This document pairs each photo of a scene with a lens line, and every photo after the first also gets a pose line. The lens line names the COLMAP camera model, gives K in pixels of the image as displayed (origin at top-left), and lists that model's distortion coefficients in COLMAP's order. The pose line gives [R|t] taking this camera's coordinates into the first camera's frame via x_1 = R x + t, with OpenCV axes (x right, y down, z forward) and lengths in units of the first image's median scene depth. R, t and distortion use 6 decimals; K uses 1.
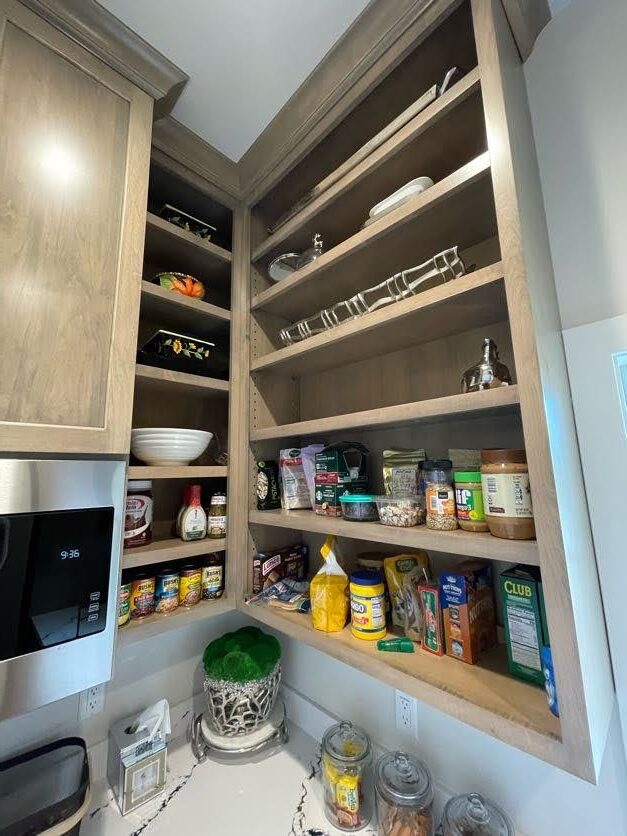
lens RADIAL K [[339.5, 0, 316.8], [0, 339.5, 417.0], [0, 0, 1]] dist [-0.003145, 0.001534]
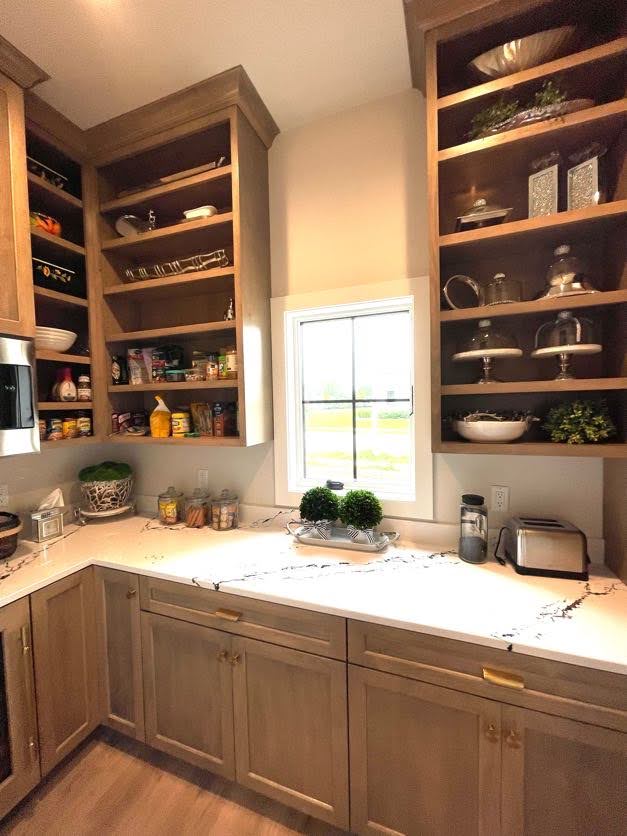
lens RADIAL K [[339.5, 0, 312.0], [0, 339.5, 417.3], [0, 0, 1]] dist [-0.003145, 0.001534]
pose [[0.910269, -0.013413, 0.413801, 0.018028], [-0.068284, 0.980924, 0.182006, 0.071235], [-0.408348, -0.193930, 0.891988, -0.963056]]
